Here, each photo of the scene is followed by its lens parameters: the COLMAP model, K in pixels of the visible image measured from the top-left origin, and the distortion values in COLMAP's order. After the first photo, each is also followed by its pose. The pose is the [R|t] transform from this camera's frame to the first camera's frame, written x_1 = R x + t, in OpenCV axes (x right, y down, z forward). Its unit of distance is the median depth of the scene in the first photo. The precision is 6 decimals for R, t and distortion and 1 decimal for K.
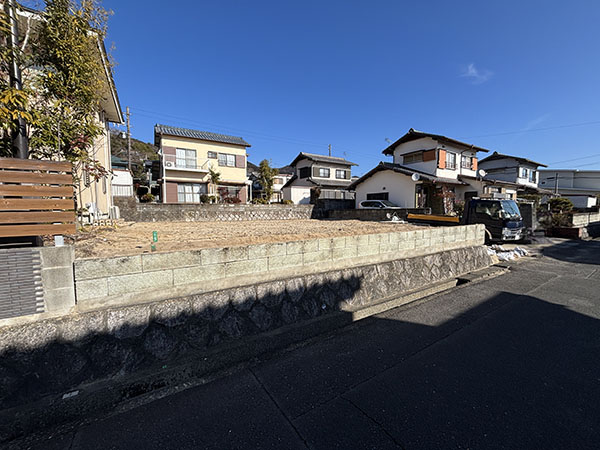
lens RADIAL K [[240.4, 0, 299.8], [0, 240.4, 224.4], [0, 0, 1]] dist [-0.002074, 0.000823]
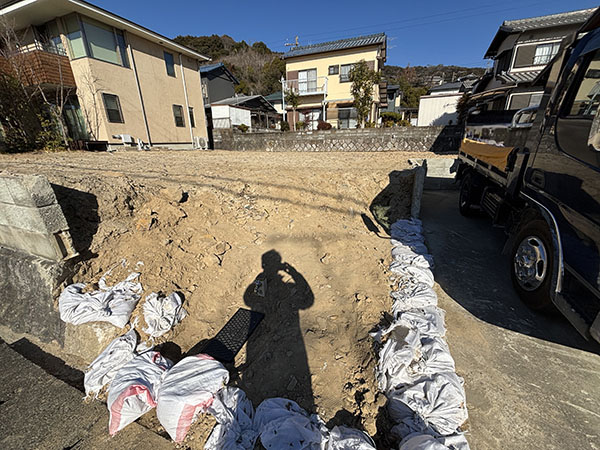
lens RADIAL K [[240.4, 0, 300.7], [0, 240.4, 223.9], [0, 0, 1]] dist [-0.002074, 0.000823]
pose [[0.585526, 0.252901, -0.770195, 0.392839], [-0.031702, 0.956508, 0.289978, -0.011858], [0.810034, -0.145373, 0.568077, 0.374276]]
